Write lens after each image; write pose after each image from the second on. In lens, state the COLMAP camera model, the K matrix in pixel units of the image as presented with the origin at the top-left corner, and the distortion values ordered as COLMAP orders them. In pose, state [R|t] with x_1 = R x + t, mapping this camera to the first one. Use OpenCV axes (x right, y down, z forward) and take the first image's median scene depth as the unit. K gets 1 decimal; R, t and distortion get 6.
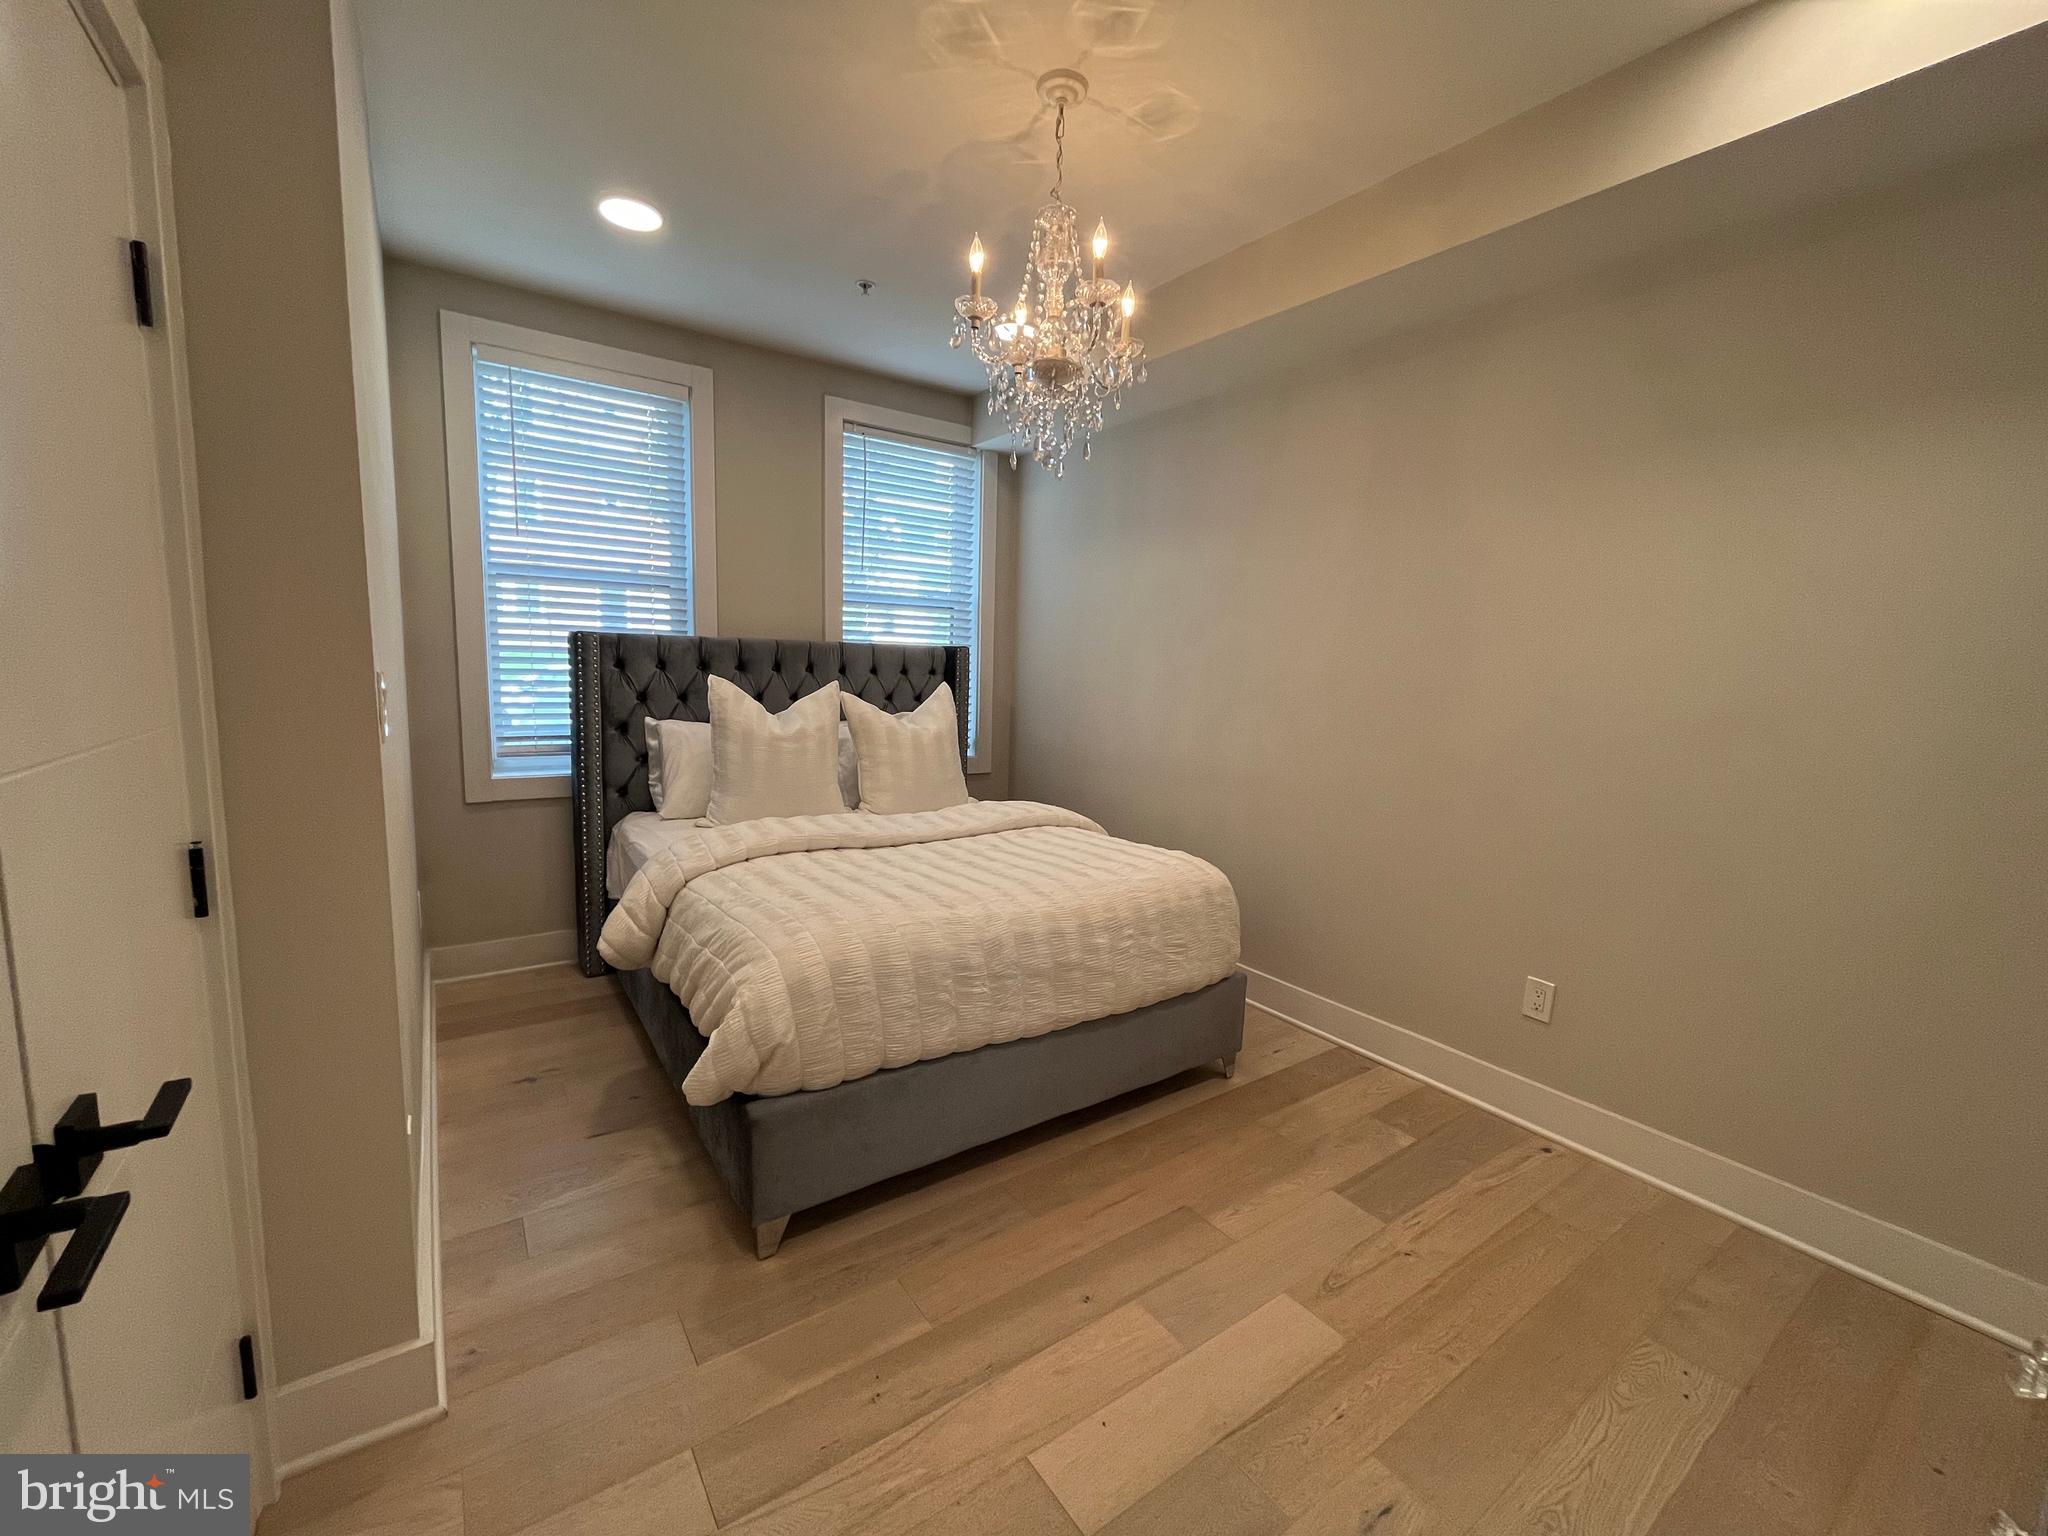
lens RADIAL K [[829.6, 0, 1022.6], [0, 829.6, 772.2], [0, 0, 1]] dist [0.003253, 0.000008]
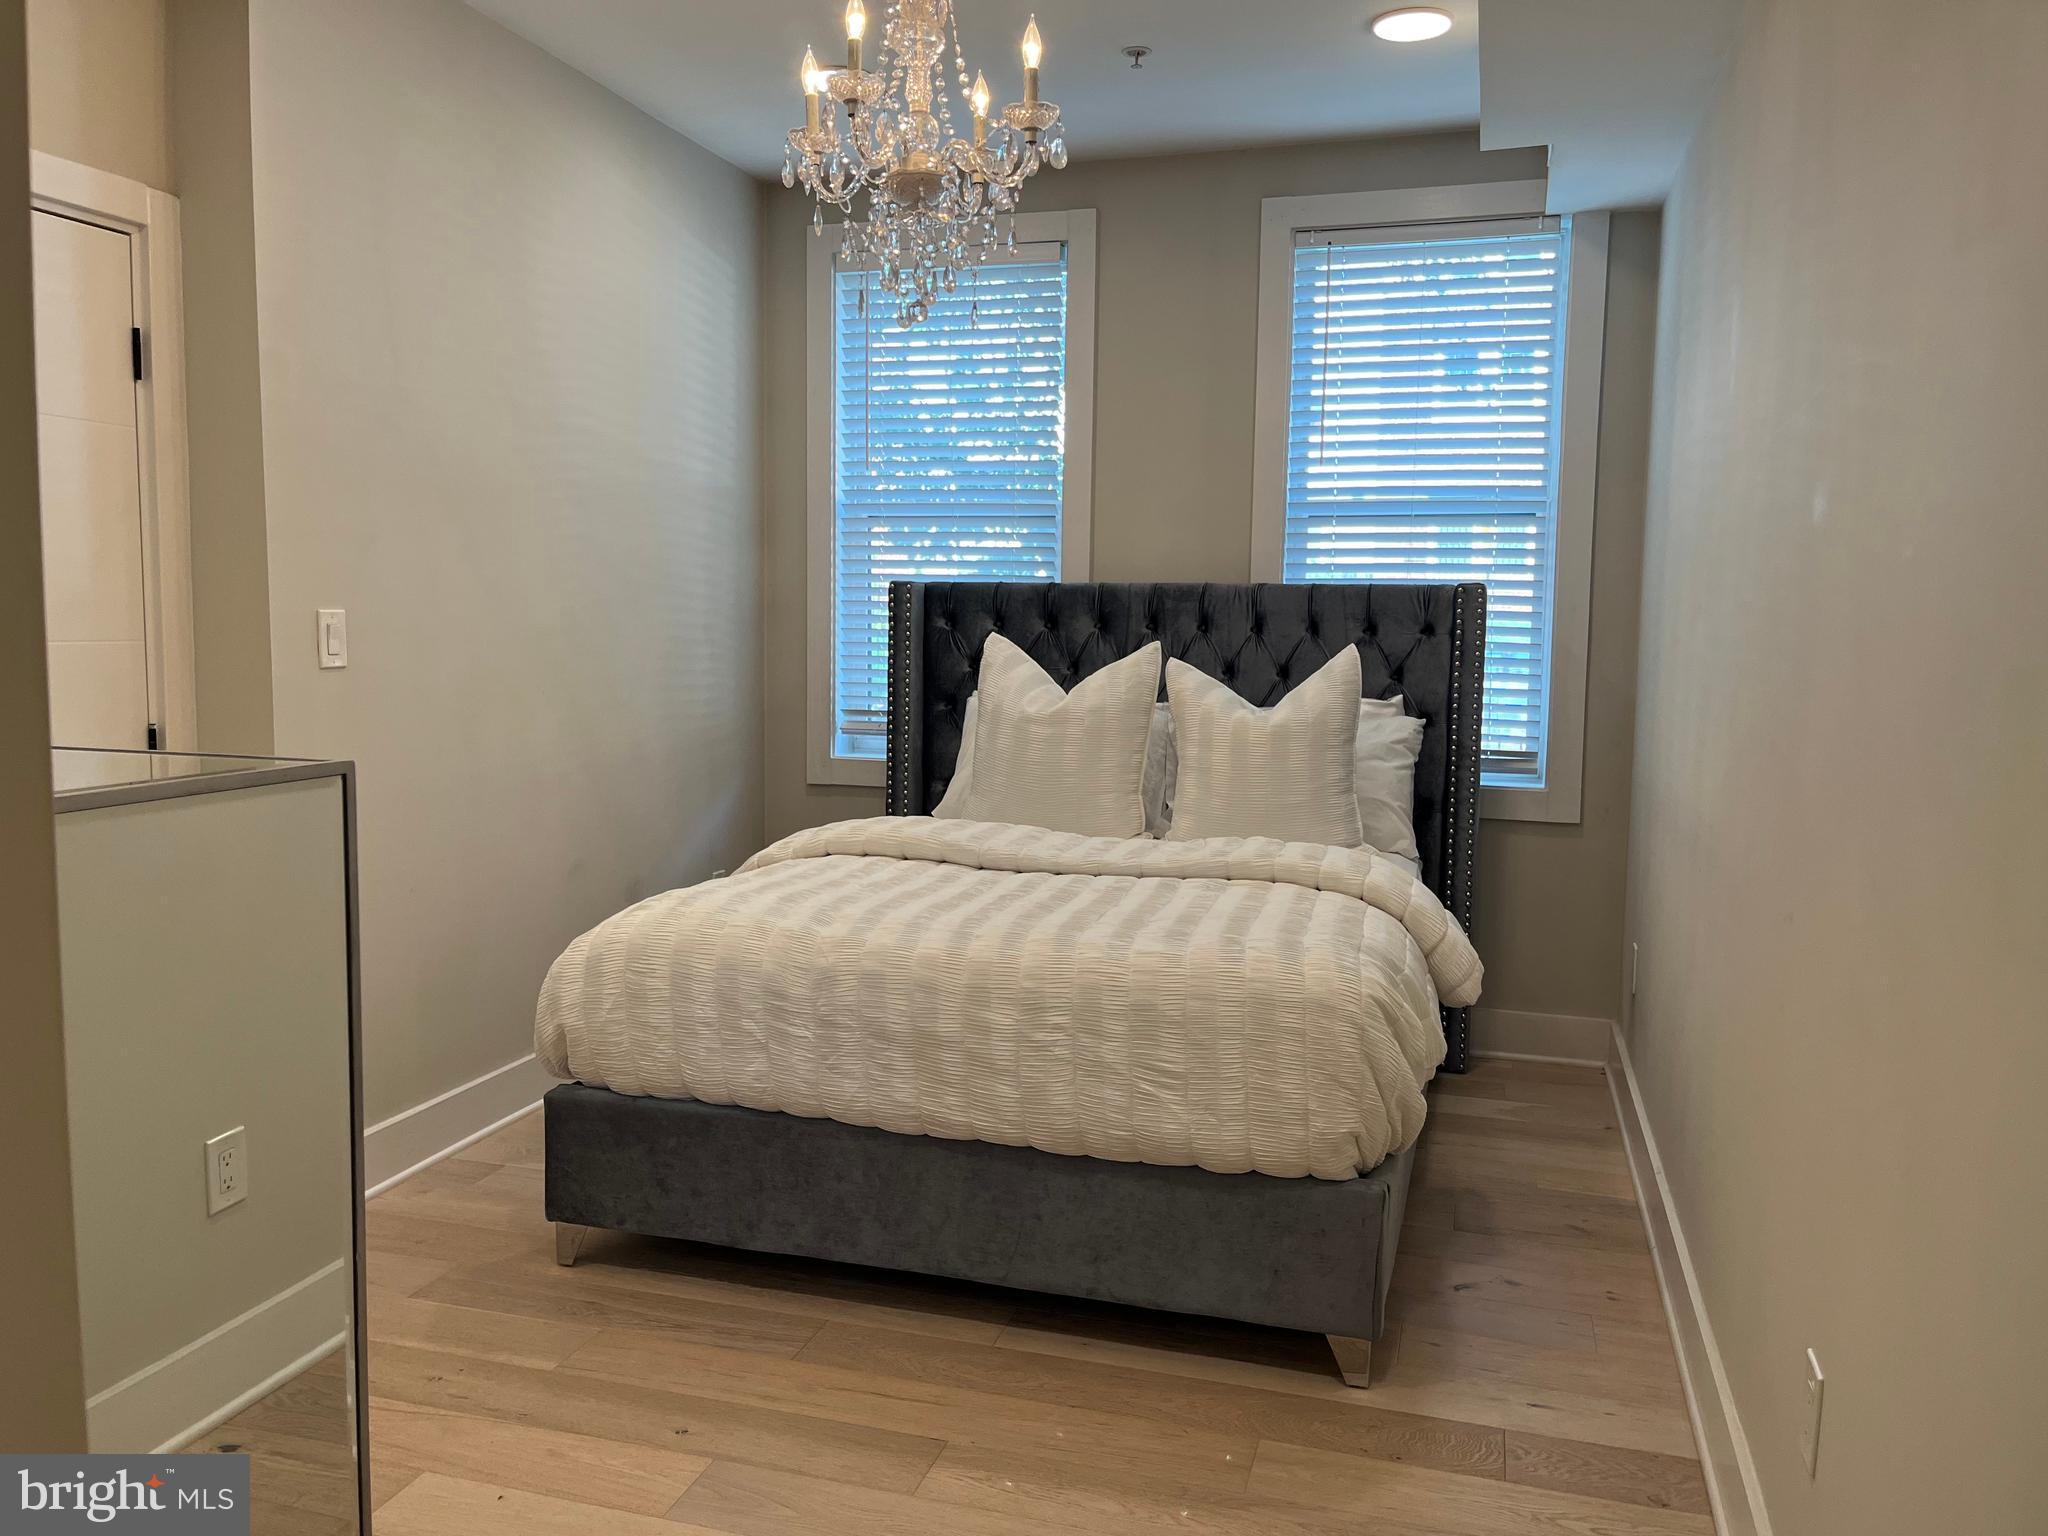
lens RADIAL K [[1559.3, 0, 1024.0], [0, 1559.3, 768.0], [0, 0, 1]] dist [0.050833, -0.040225]
pose [[0.613145, 0.053340, -0.788168, 0.879316], [-0.098613, 0.995082, -0.009372, 0.015697], [0.783791, 0.083470, 0.615389, 0.209856]]
